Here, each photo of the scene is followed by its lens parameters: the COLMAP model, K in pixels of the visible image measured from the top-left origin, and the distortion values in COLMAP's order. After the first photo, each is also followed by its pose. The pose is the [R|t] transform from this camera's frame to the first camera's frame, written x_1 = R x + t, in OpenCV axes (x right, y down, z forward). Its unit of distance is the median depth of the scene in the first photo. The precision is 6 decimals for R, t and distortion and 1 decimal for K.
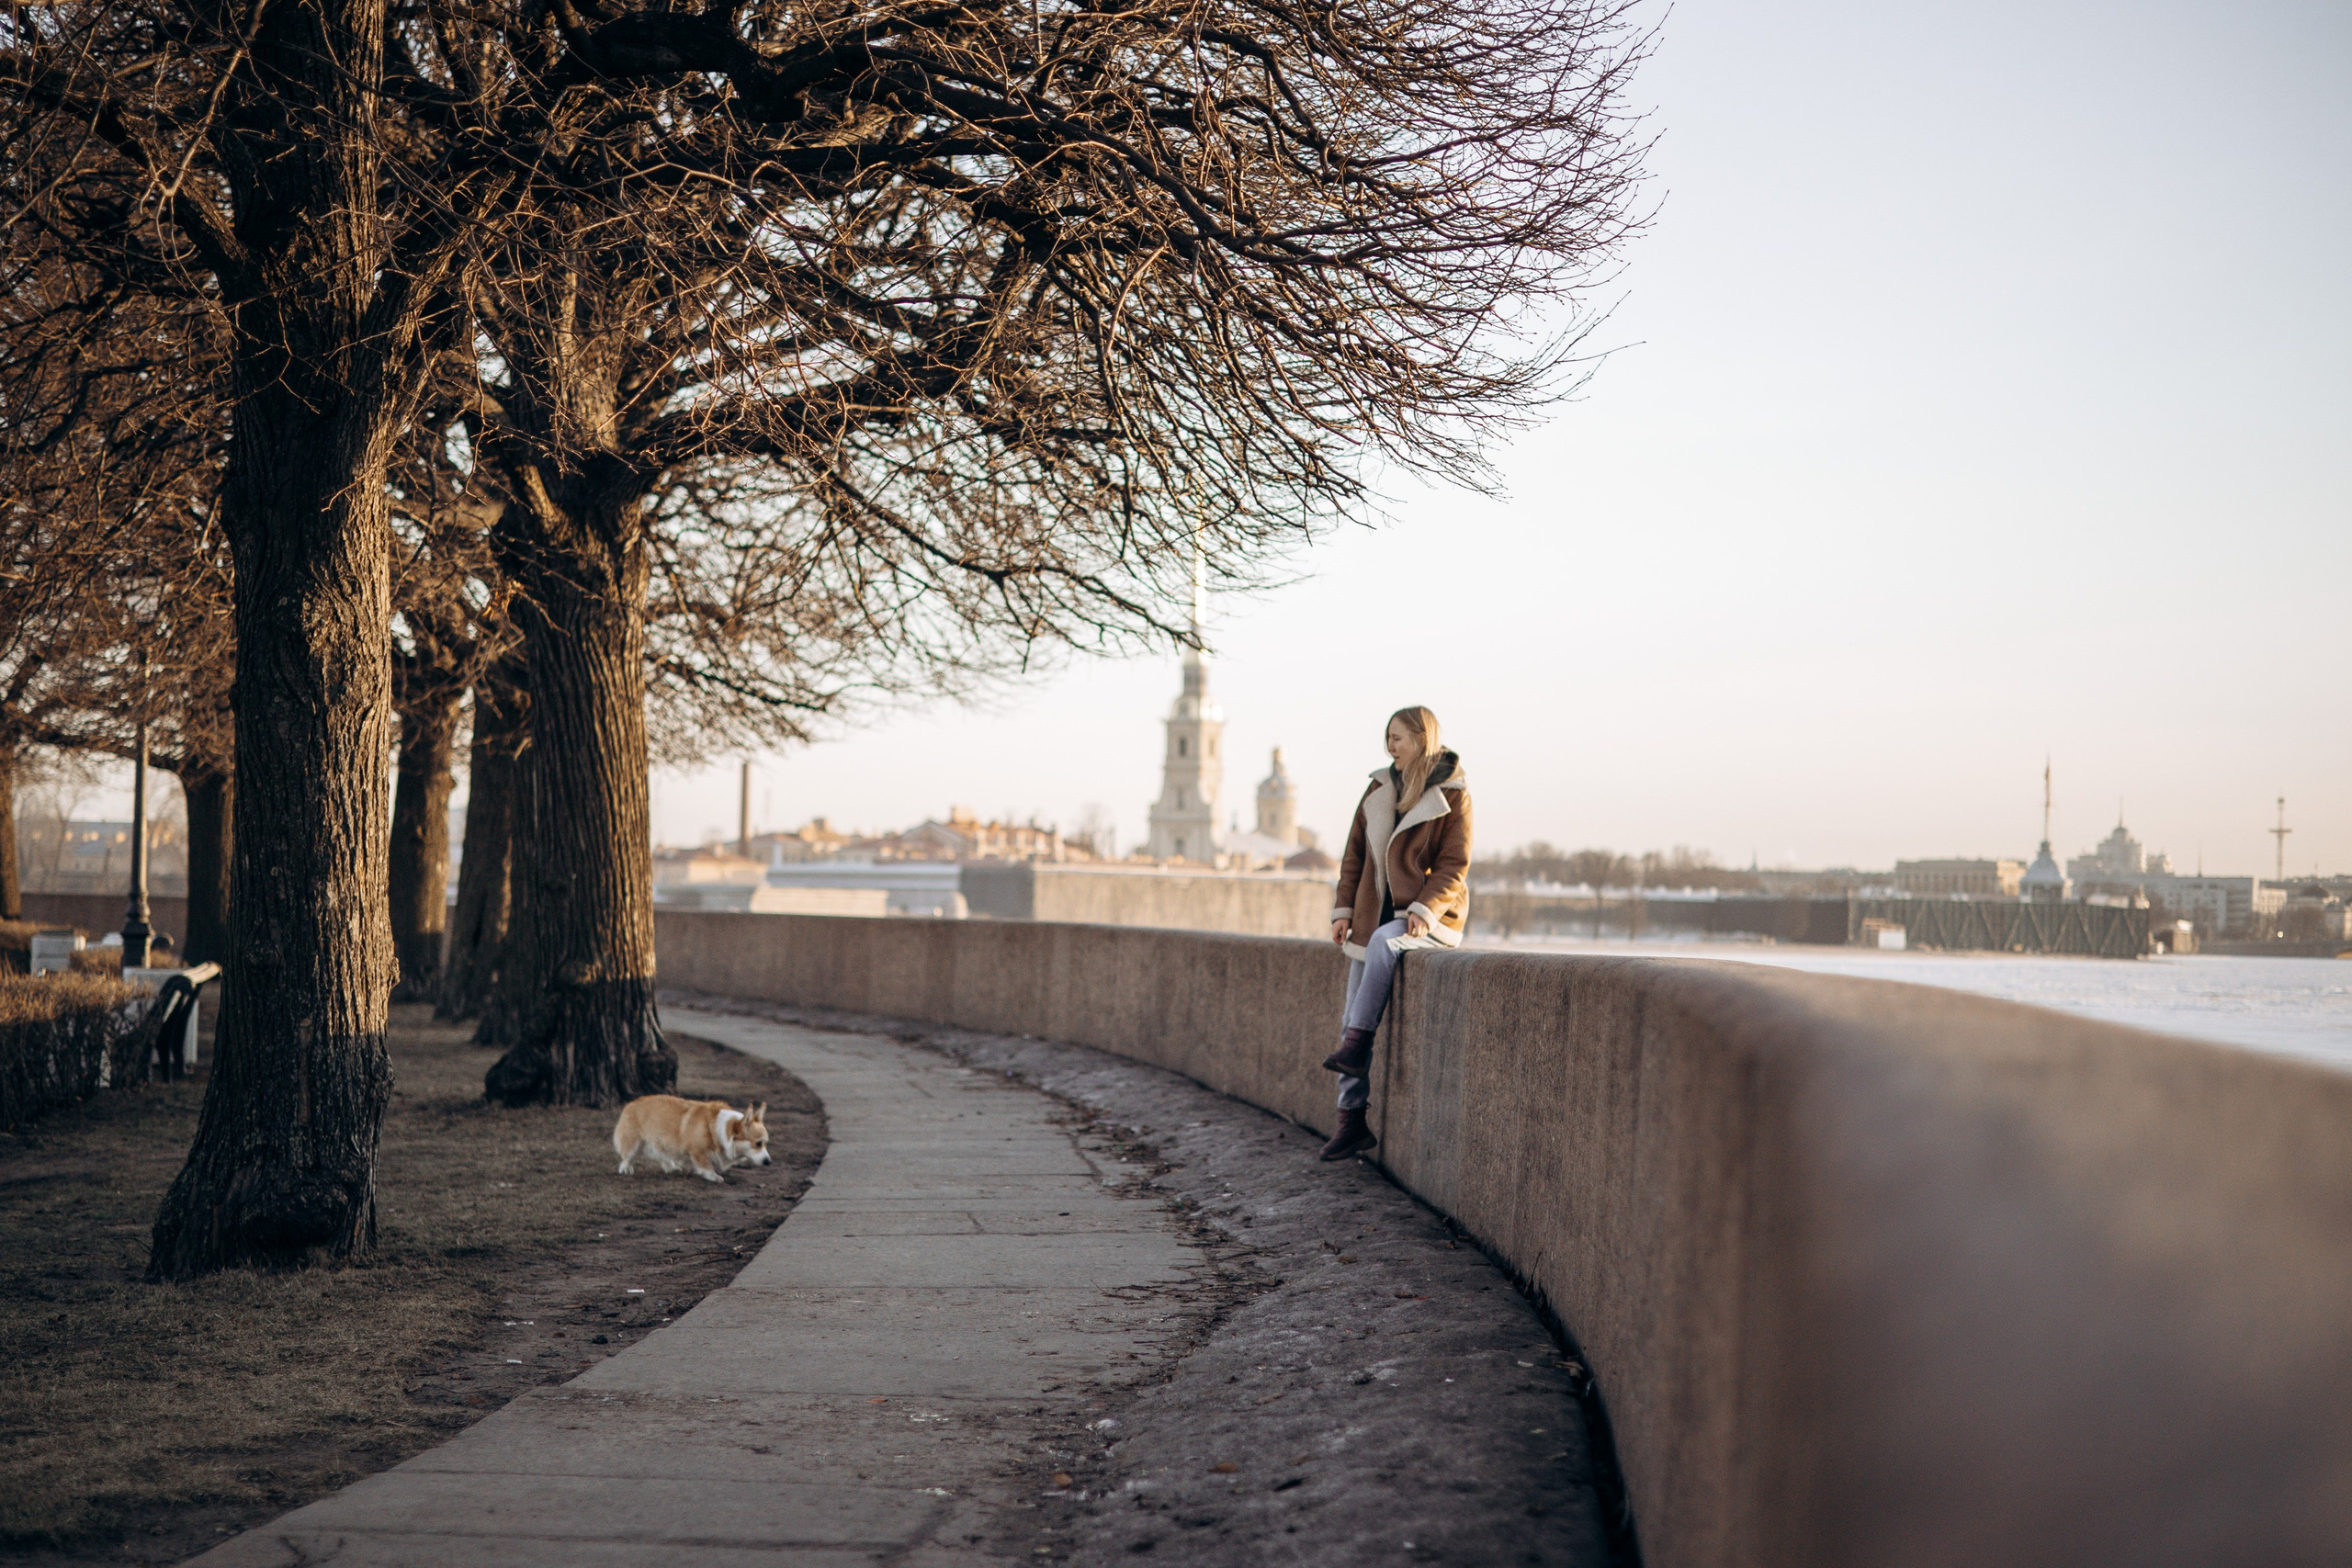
lens RADIAL K [[3652.4, 0, 1139.0], [0, 3652.4, 854.3], [0, 0, 1]] dist [0.043624, -0.117658]
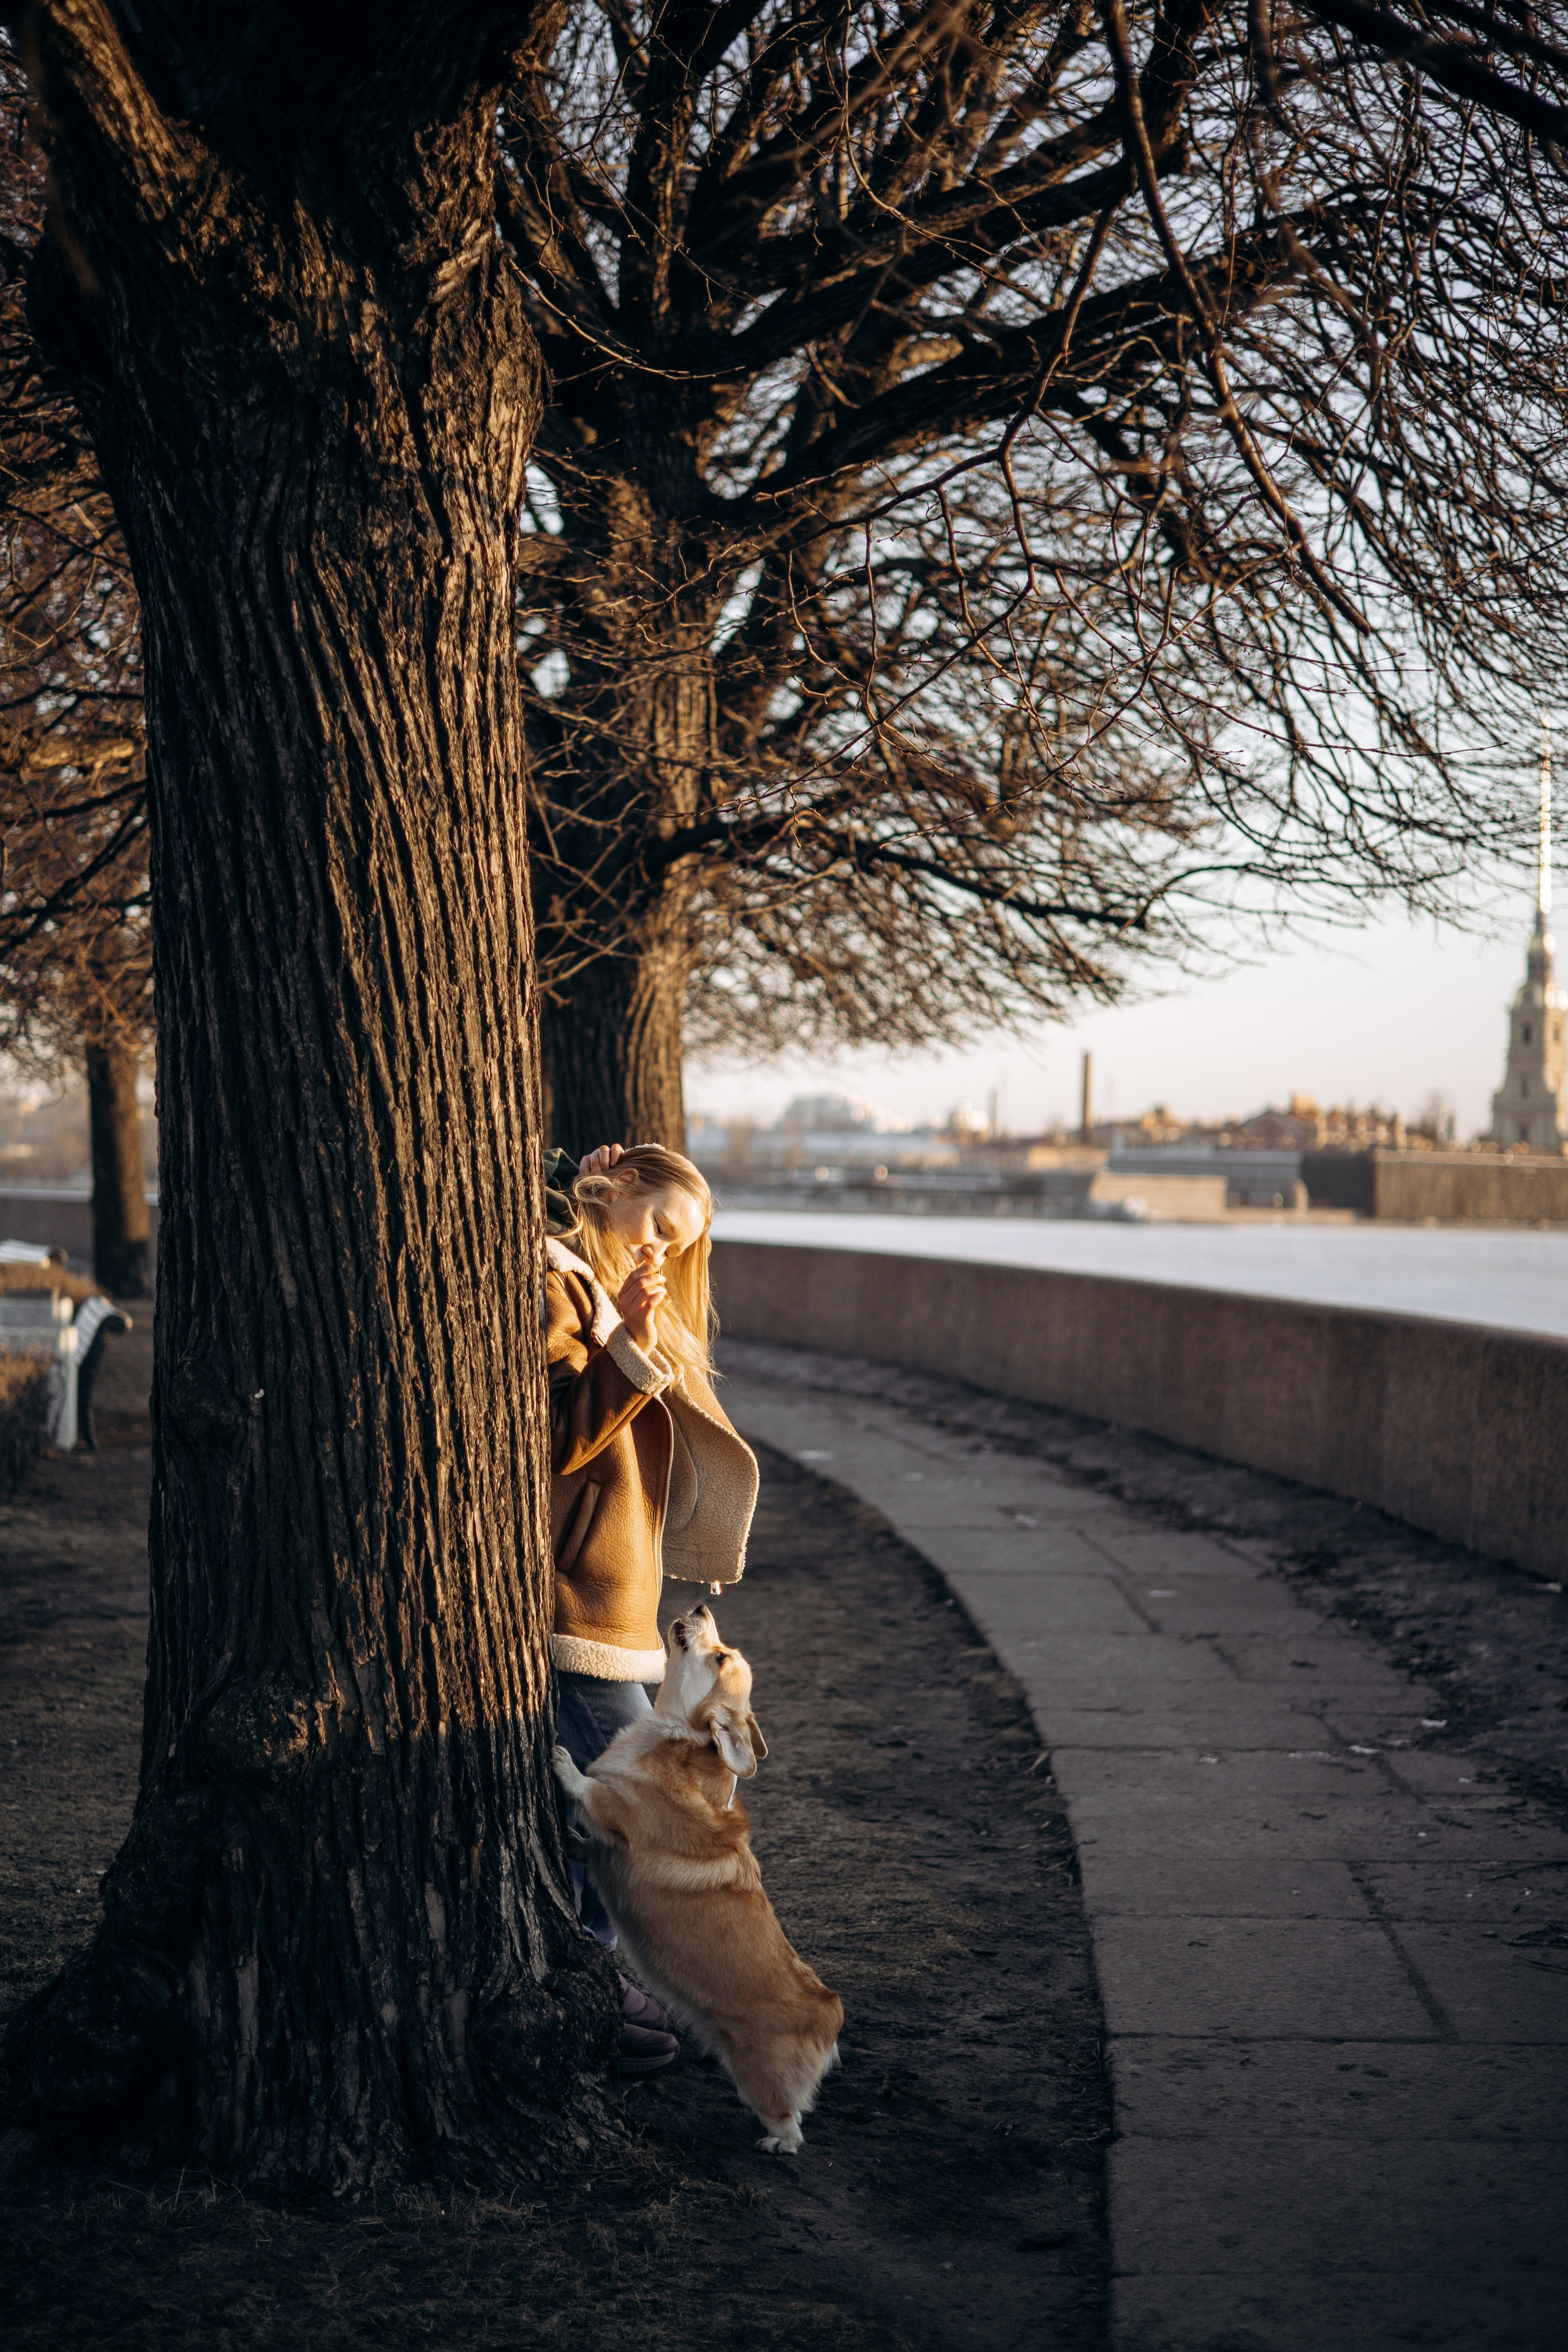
lens RADIAL K [[3511.0, 0, 754.8], [0, 3511.0, 1164.1], [0, 0, 1]] dist [0.066367, -0.282425]
pose [[0.979637, 0.002137, -0.200768, -0.058481], [-0.000777, 0.999976, 0.006857, -0.014680], [0.200778, -0.006561, 0.979615, 0.732905]]
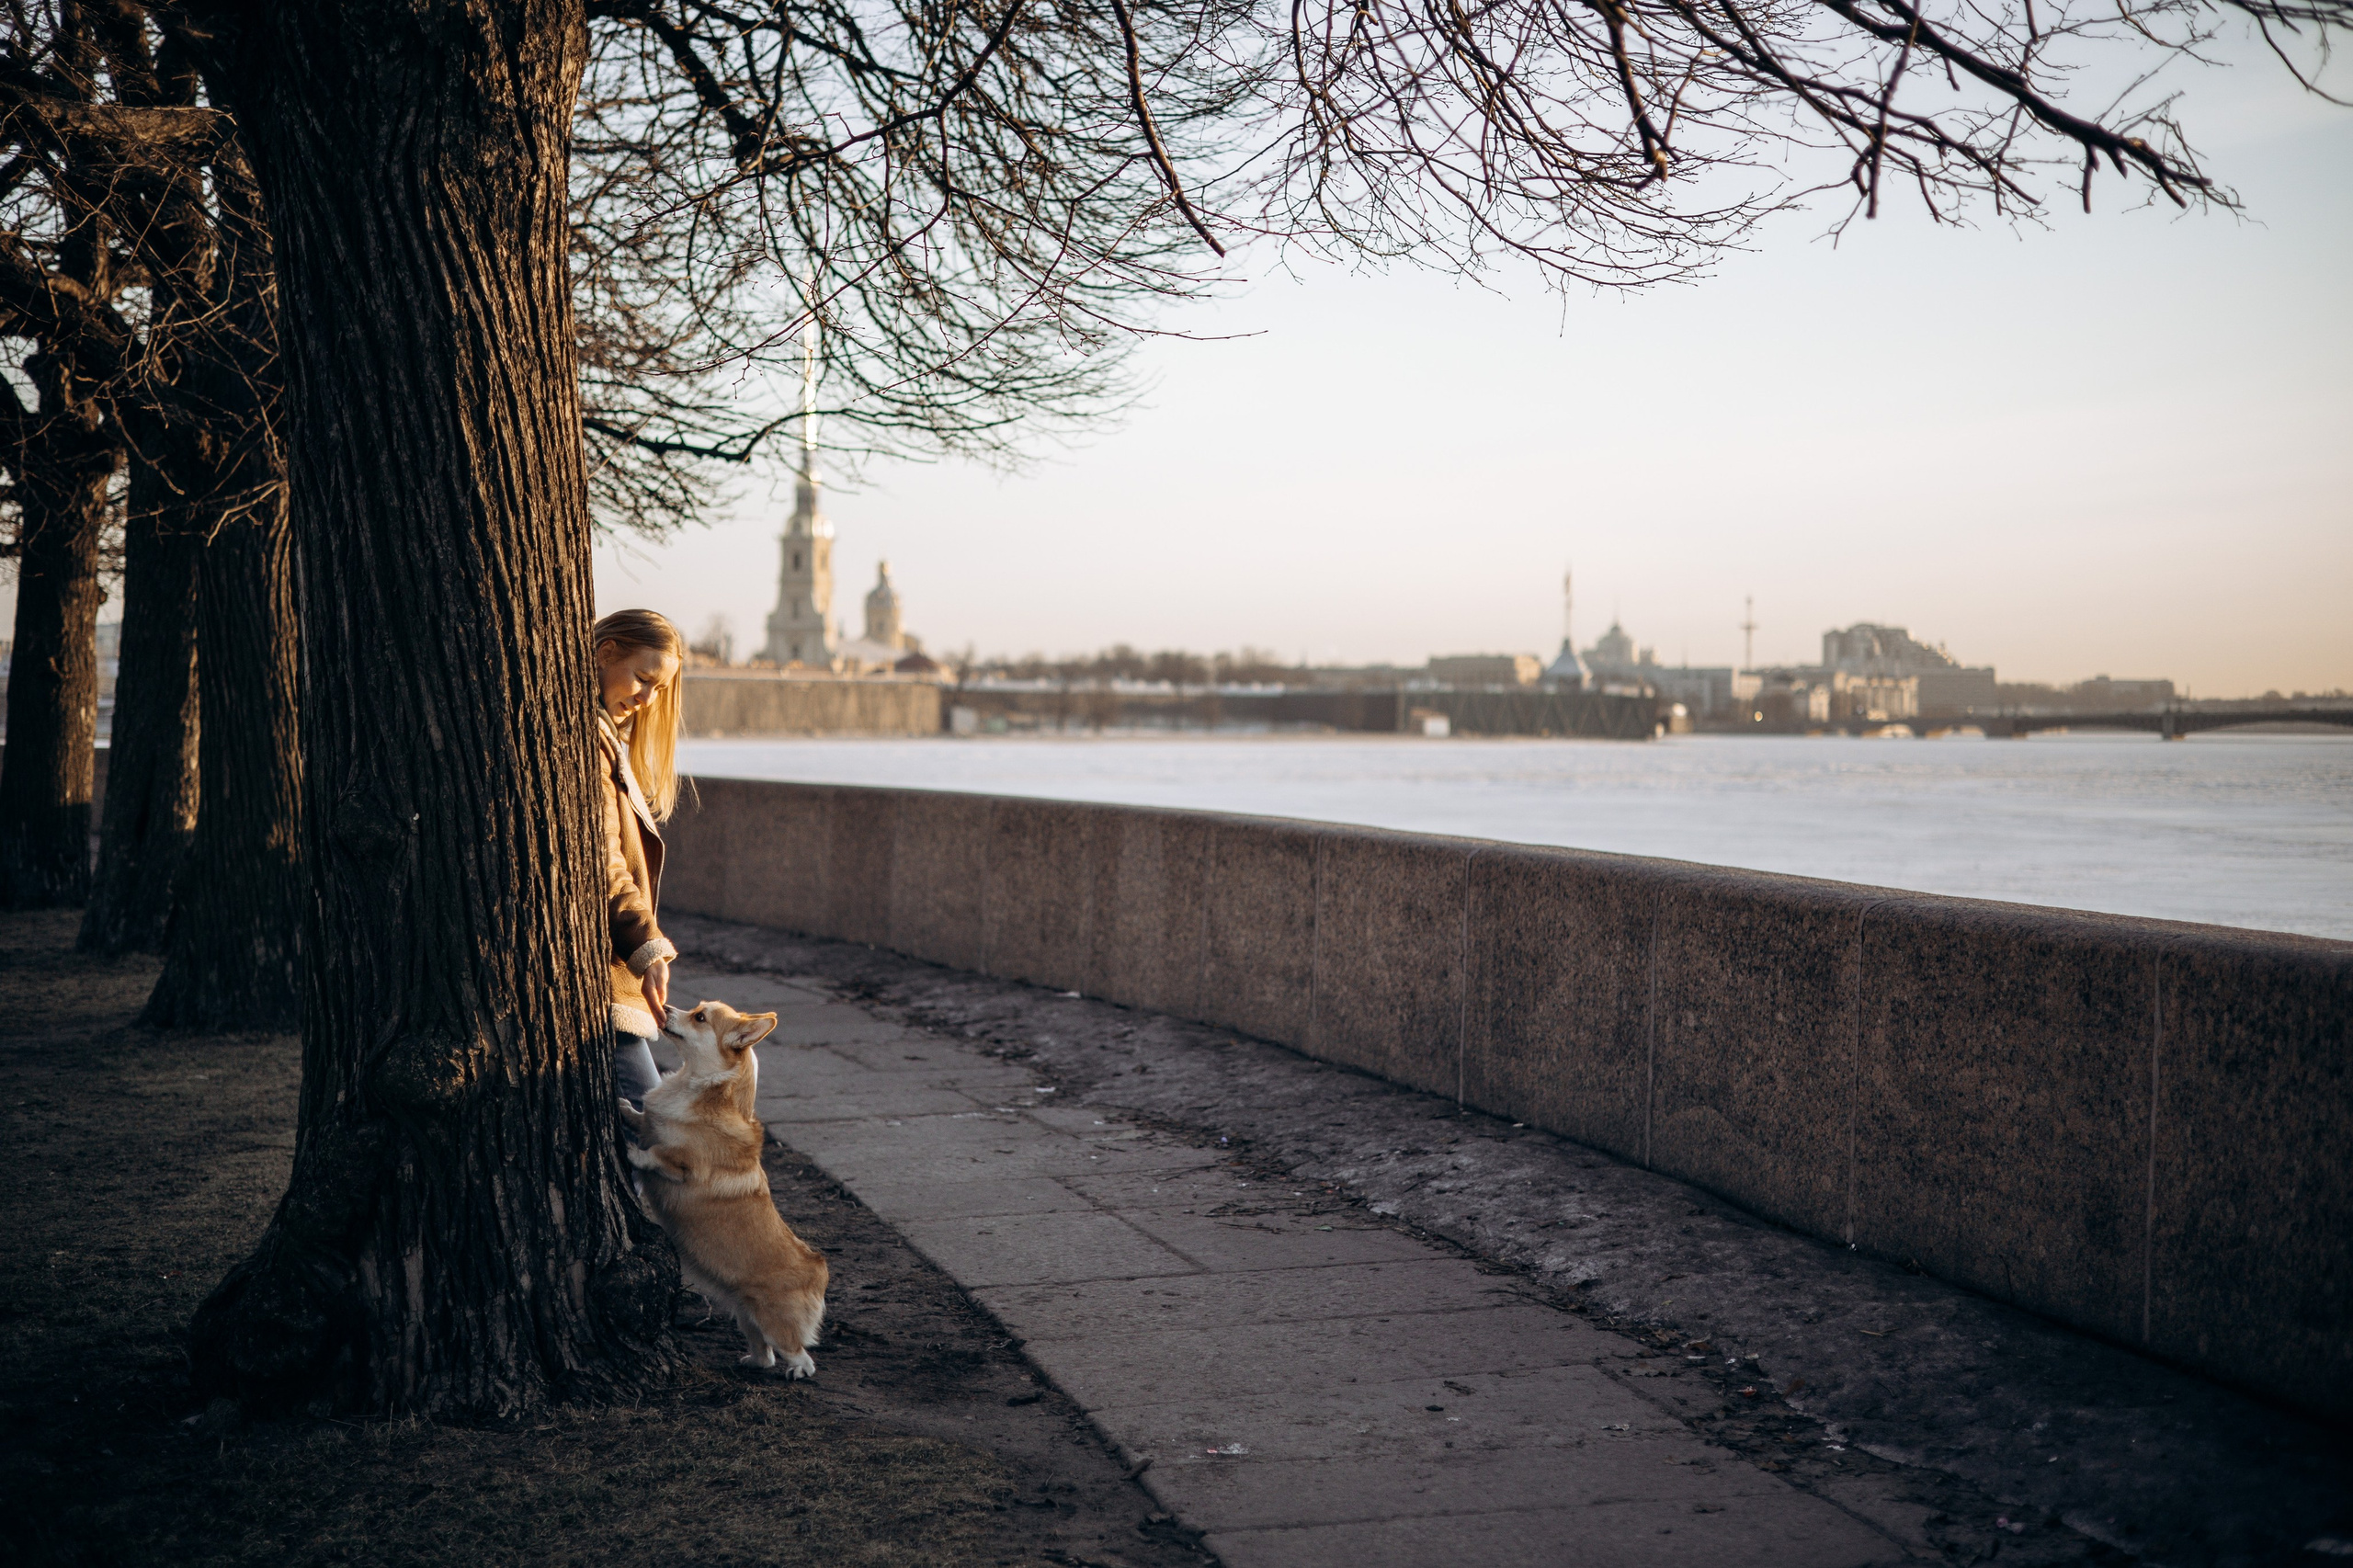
lens RADIAL K [[3244.4, 0, 1181.9], [0, 3244.4, 775.5], [0, 0, 1]] dist [0.055721, -0.241802]
pose [[0.991102, -0.017738, 0.131915, -0.120090], [0.012889, 0.999213, 0.037517, -0.010262], [-0.132477, -0.035483, 0.990551, 0.653134]]
